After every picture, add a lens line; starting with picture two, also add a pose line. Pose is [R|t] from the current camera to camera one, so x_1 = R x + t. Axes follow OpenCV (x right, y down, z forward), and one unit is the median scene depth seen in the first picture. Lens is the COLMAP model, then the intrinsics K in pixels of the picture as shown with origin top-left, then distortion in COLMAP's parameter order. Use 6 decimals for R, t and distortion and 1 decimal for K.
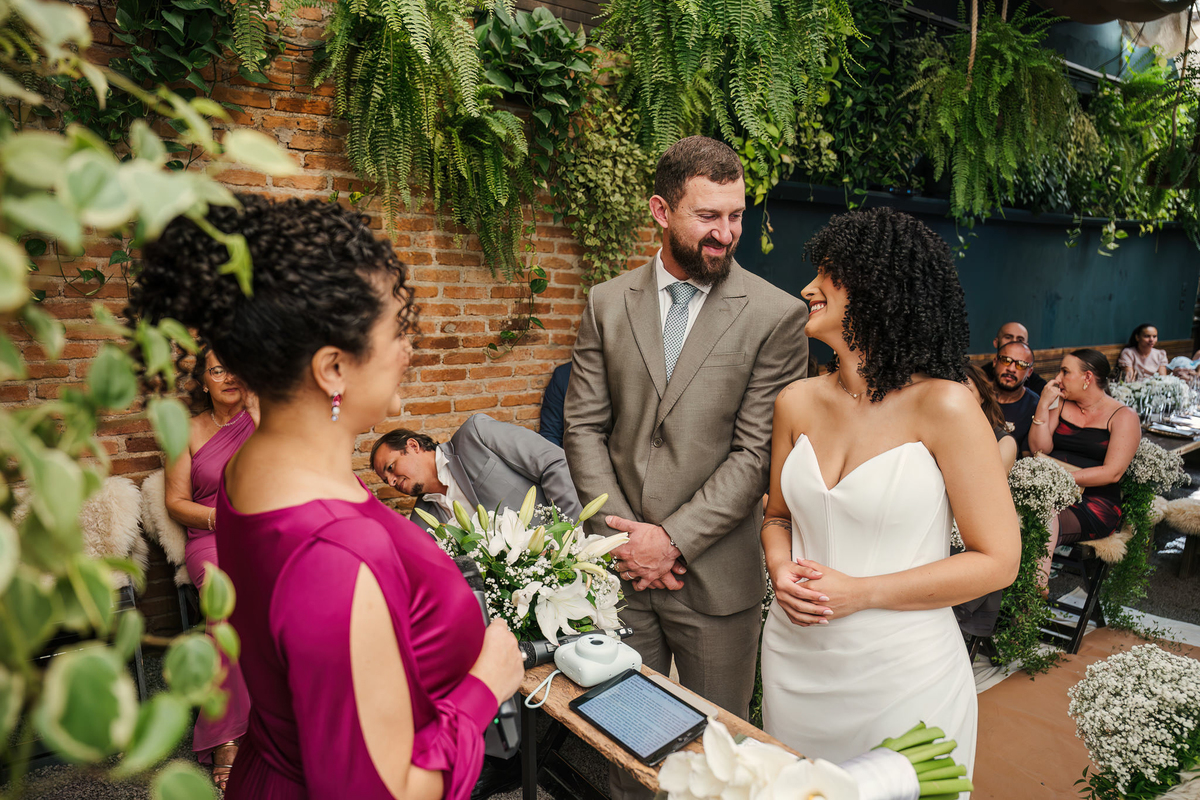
lens RADIAL K [[860.0, 0, 573.3], [0, 860.0, 392.8], [0, 0, 1]] dist [-0.144469, 0.112848]
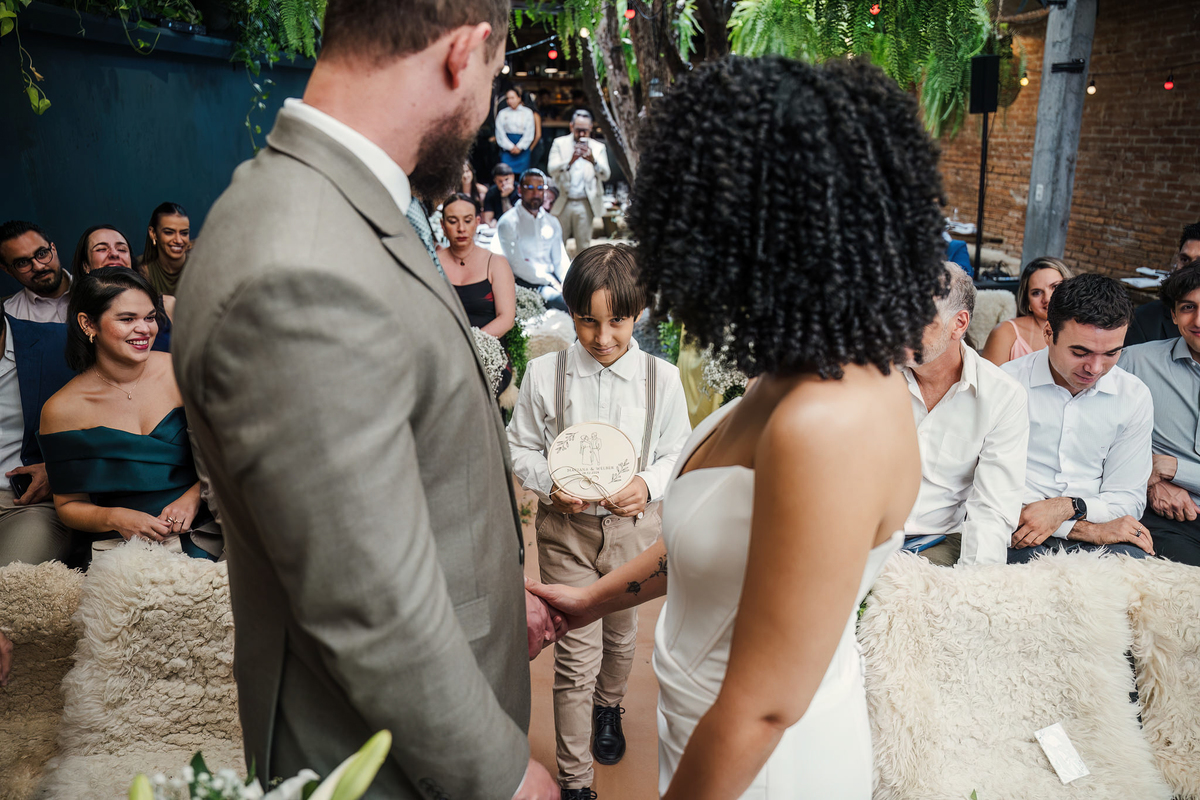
lens RADIAL K [[823.6, 0, 594.5], [0, 823.6, 404.0], [0, 0, 1]] dist [-0.140989, 0.105974]
pose [[0.596620, -0.282931, 0.750996, -0.058900], [0.129663, 0.957482, 0.257713, -0.048057], [-0.791980, -0.056380, 0.607938, 0.264259]]
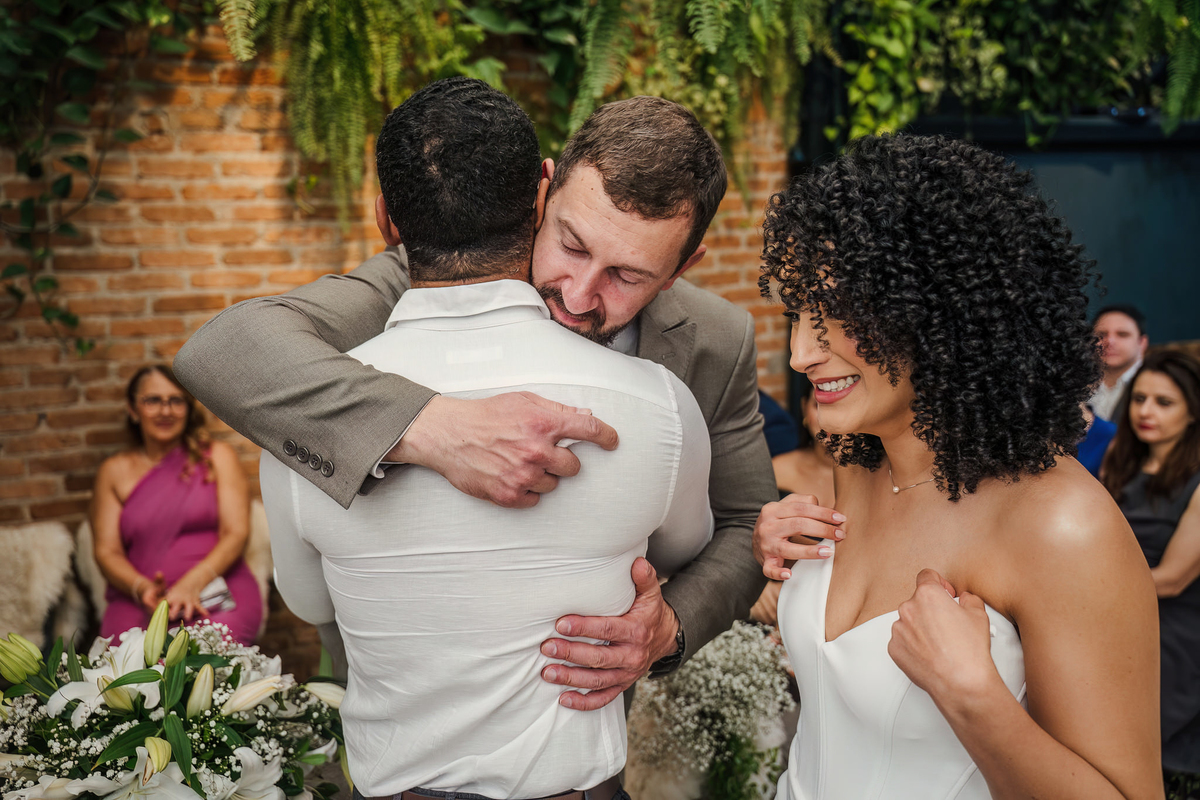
lens RADIAL K [[945.7, 0, 596.1], [0, 945.7, 405.5], [0, 0, 1]] dist [-0.104378, 0.144531]
pose [[0.967136, -0.014576, -0.253843, 0.197620], [0.020723, 0.999553, 0.021559, -0.023418], [0.253415, -0.026111, 0.967005, 0.151678]]
